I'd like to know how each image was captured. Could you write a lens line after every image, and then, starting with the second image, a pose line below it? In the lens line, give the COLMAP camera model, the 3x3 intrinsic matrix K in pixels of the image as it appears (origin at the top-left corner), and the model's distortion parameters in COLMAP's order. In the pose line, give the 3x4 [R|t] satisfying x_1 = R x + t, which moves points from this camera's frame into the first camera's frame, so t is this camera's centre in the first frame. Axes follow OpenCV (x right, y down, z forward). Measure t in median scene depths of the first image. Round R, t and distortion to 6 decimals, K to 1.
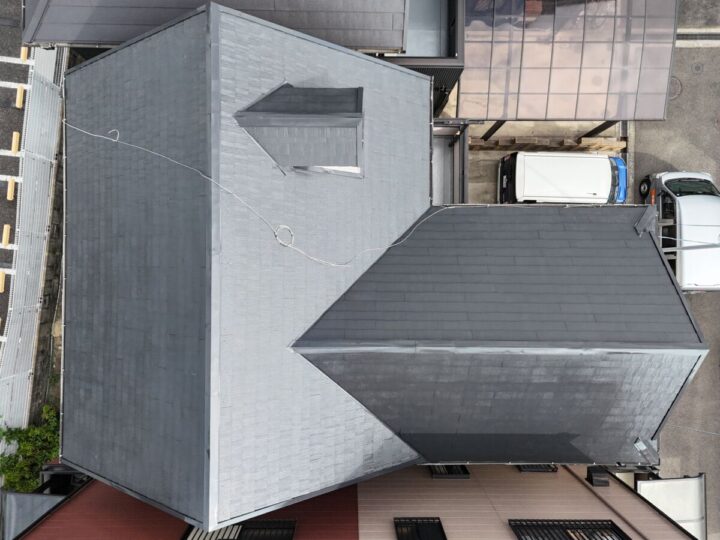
lens RADIAL K [[531.4, 0, 356.6], [0, 531.4, 271.5], [0, 0, 1]] dist [0.061169, -0.035742]
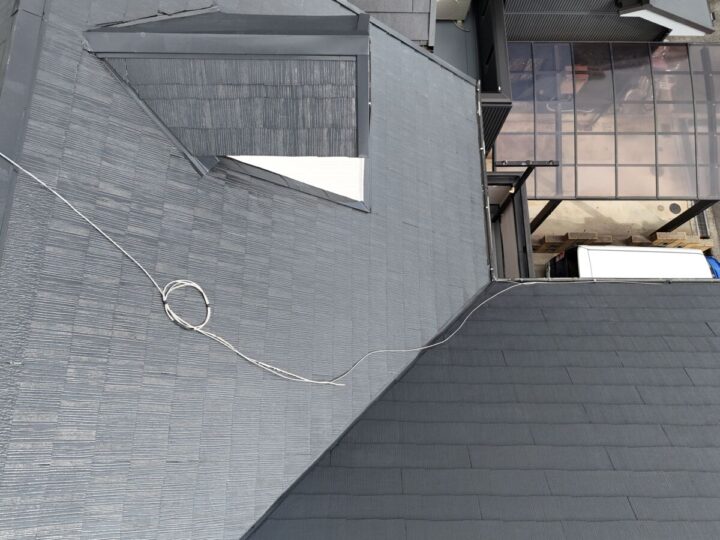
lens RADIAL K [[531.4, 0, 362.9], [0, 531.4, 265.8], [0, 0, 1]] dist [0.061169, -0.035742]
pose [[0.999932, -0.002736, 0.011294, -0.000114], [0.005926, 0.956067, -0.293088, 0.024133], [-0.009996, 0.293135, 0.956019, 0.481735]]
